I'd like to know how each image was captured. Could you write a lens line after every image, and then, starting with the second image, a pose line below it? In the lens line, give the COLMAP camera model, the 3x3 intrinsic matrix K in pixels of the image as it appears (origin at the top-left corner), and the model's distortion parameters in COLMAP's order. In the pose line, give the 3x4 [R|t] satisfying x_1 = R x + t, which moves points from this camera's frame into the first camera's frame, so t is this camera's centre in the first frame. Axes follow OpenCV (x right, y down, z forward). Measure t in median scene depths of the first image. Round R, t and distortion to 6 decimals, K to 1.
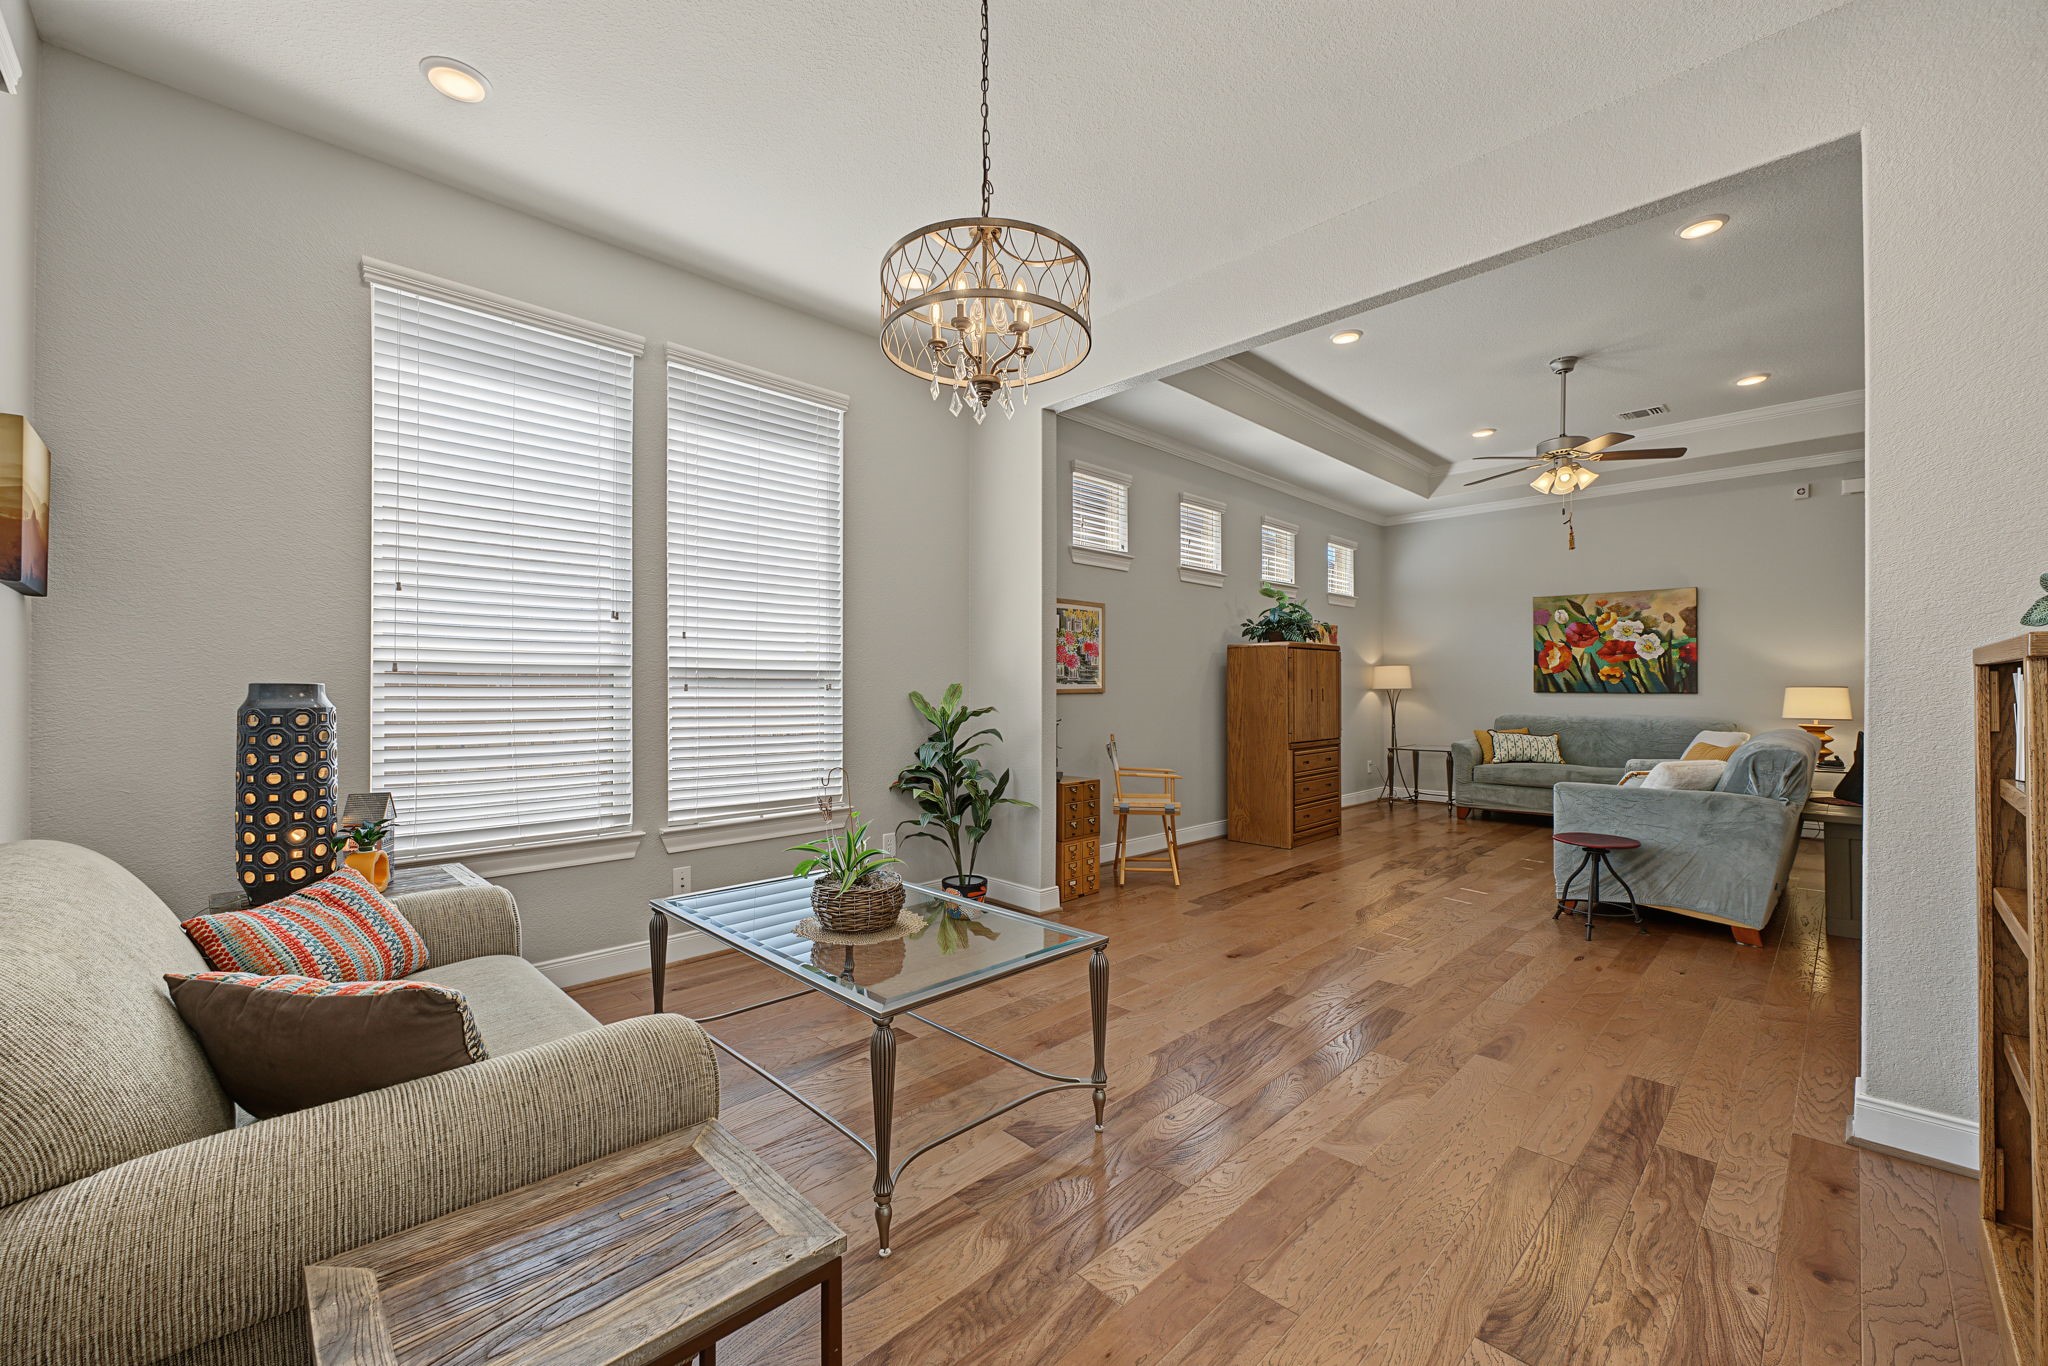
lens RADIAL K [[826.7, 0, 1015.1], [0, 826.7, 683.5], [0, 0, 1]] dist [-0.003998, 0.000277]
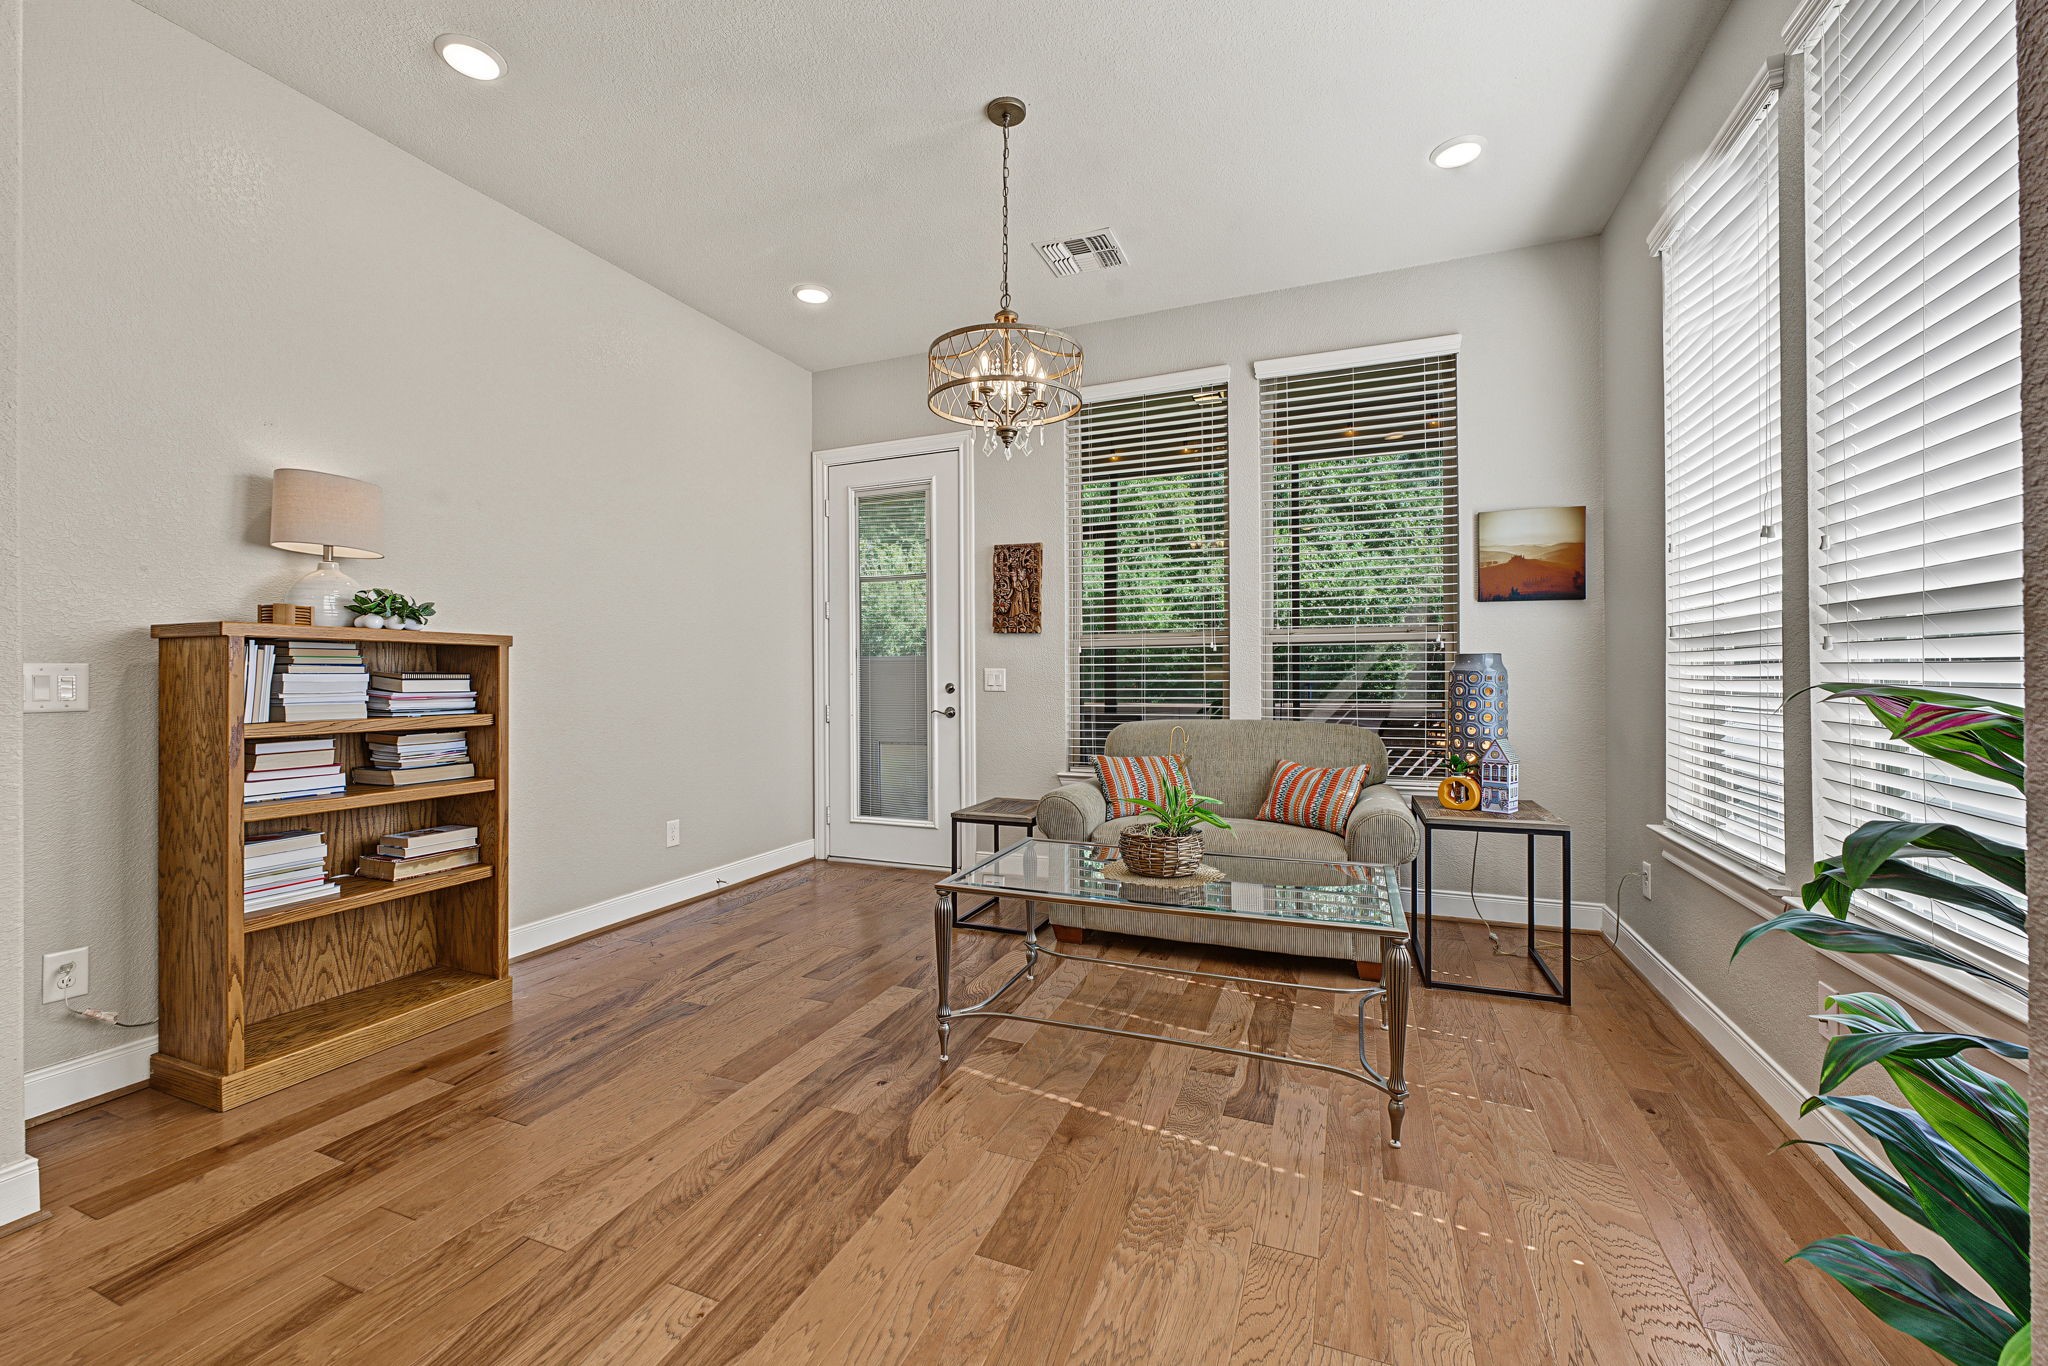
lens RADIAL K [[826.7, 0, 1021.3], [0, 826.7, 674.6], [0, 0, 1]] dist [-0.003998, 0.000277]
pose [[-0.918430, 0.006291, -0.395534, 0.427804], [0.005353, 0.999980, 0.003474, 0.024918], [0.395548, 0.001074, -0.918445, 2.001268]]
